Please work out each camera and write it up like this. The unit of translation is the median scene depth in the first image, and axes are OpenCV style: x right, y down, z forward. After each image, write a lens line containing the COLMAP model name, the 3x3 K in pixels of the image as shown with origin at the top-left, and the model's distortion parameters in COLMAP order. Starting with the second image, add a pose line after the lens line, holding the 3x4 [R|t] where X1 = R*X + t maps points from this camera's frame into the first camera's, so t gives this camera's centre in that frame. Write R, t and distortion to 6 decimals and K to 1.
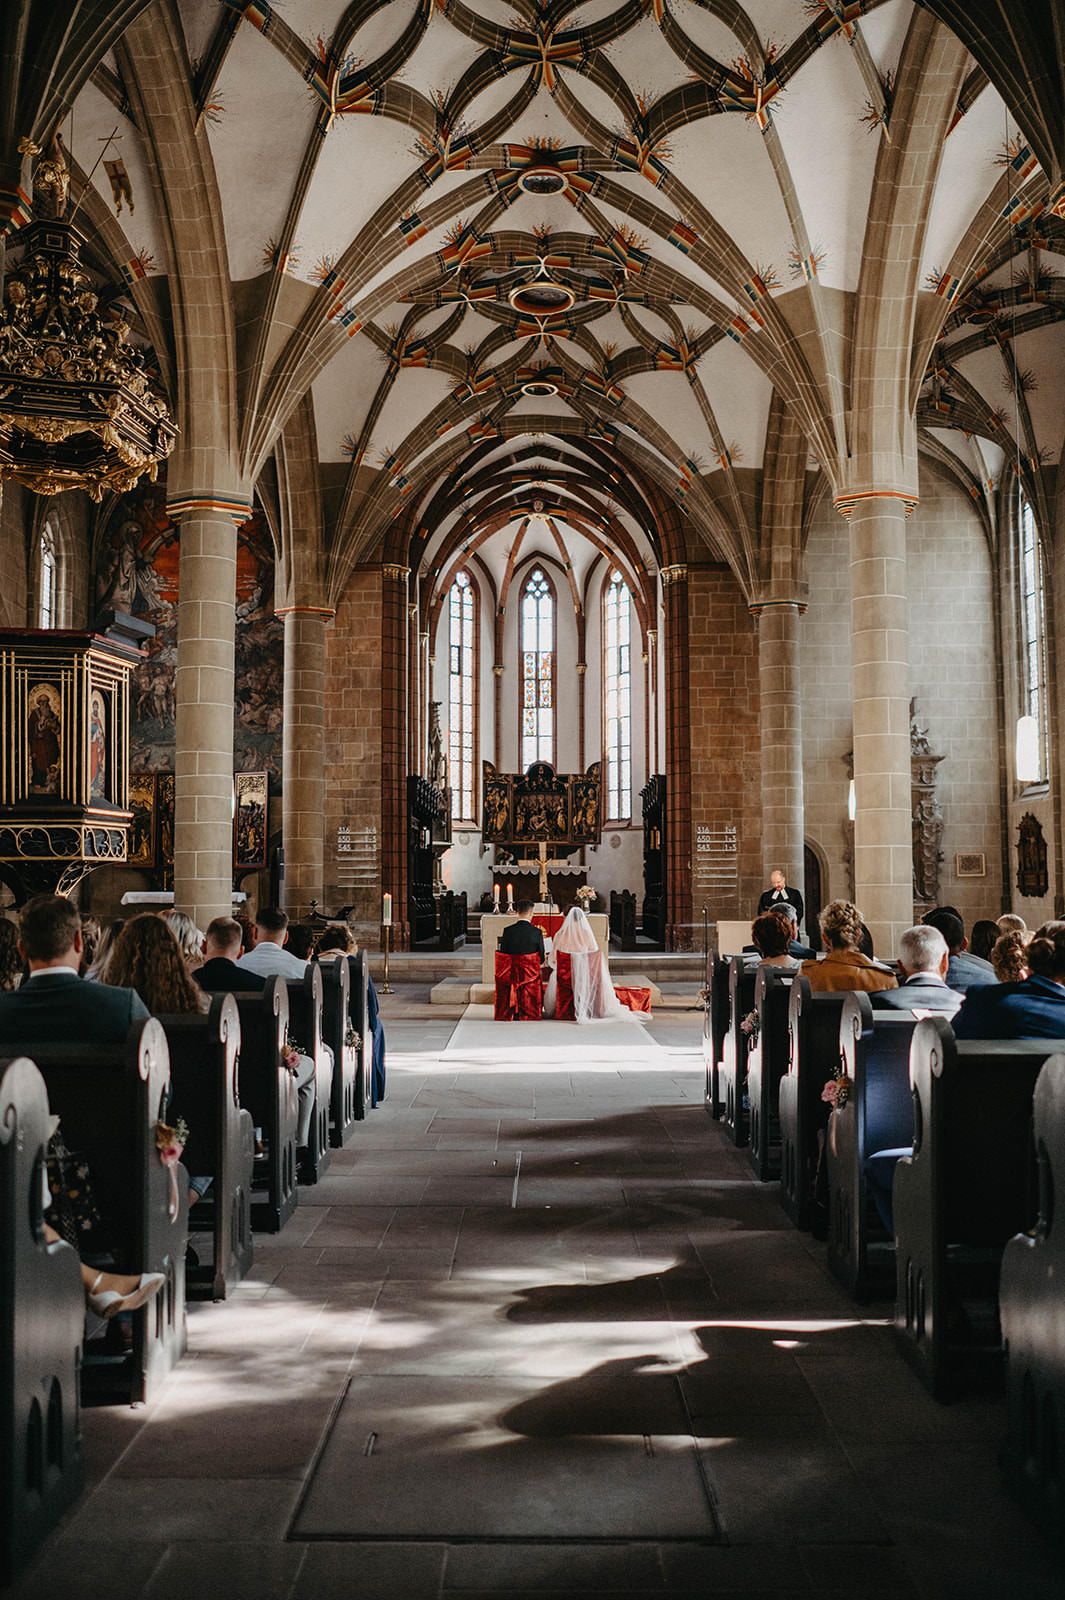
lens RADIAL K [[1319.9, 0, 531.7], [0, 1319.9, 873.3], [0, 0, 1]] dist [-0.059327, 0.022659]
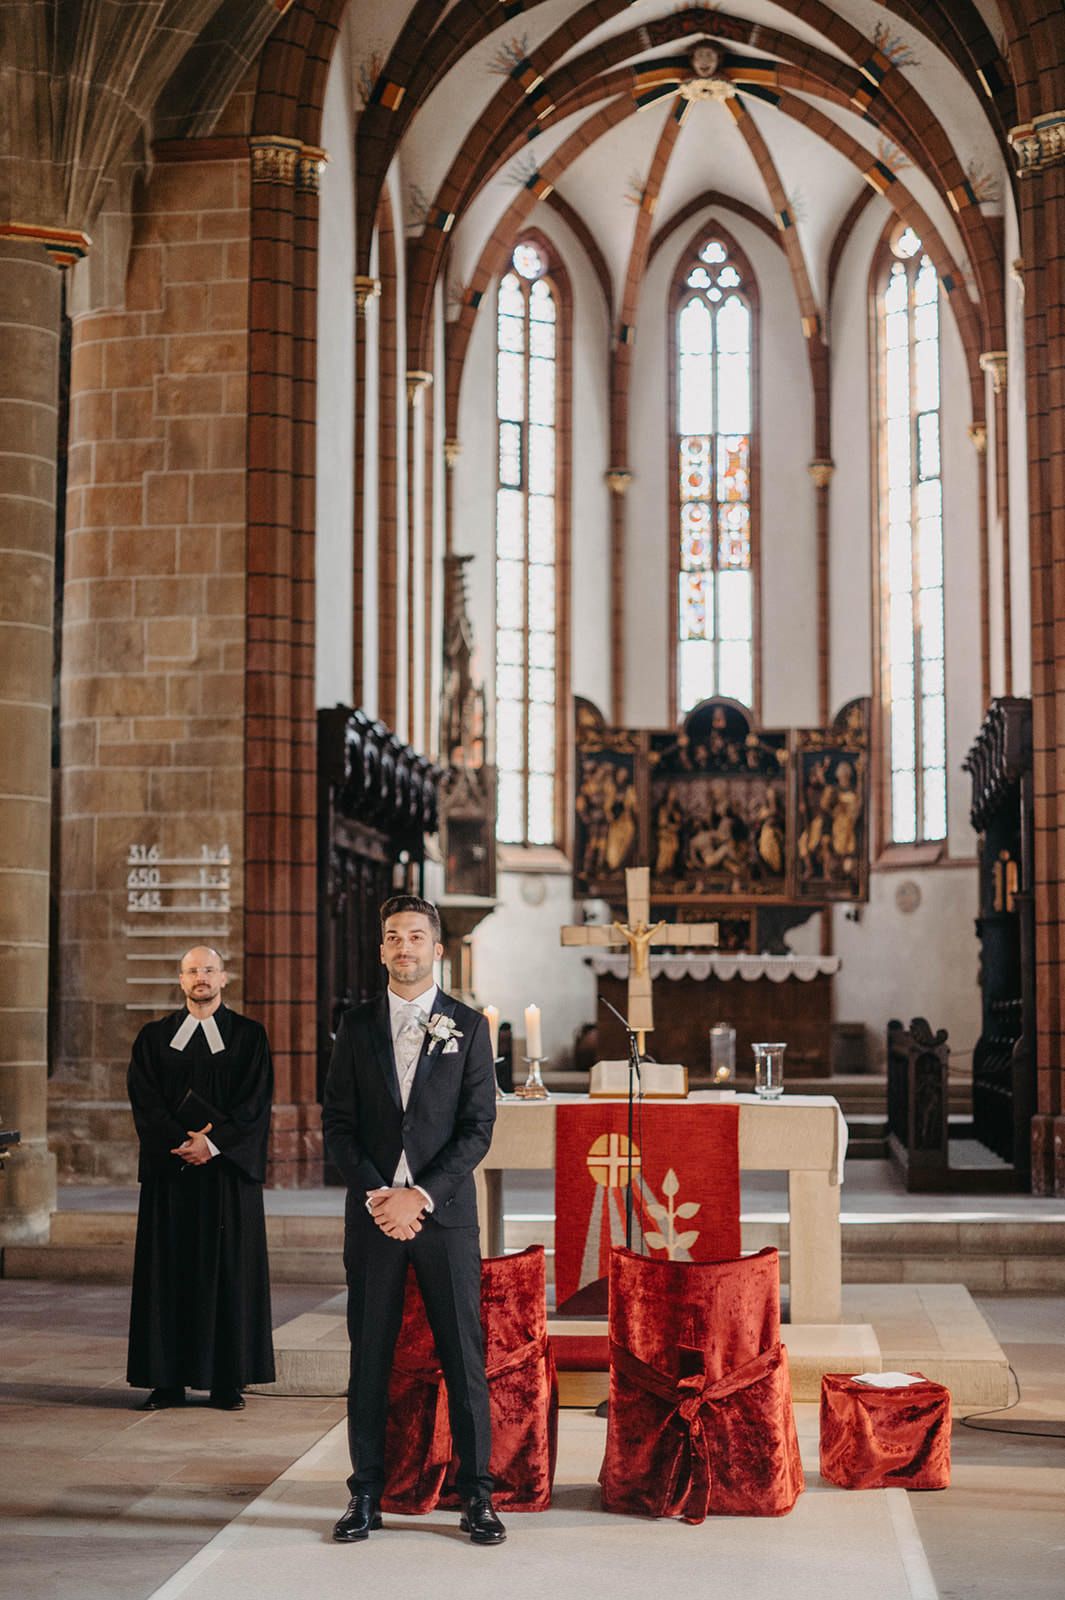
lens RADIAL K [[2412.2, 0, 563.2], [0, 2412.2, 866.6], [0, 0, 1]] dist [-0.084413, 0.000000]
pose [[0.995538, -0.002718, -0.094321, 0.040584], [-0.001880, 0.998816, -0.048618, 0.003557], [0.094341, 0.048578, 0.994354, 0.376431]]
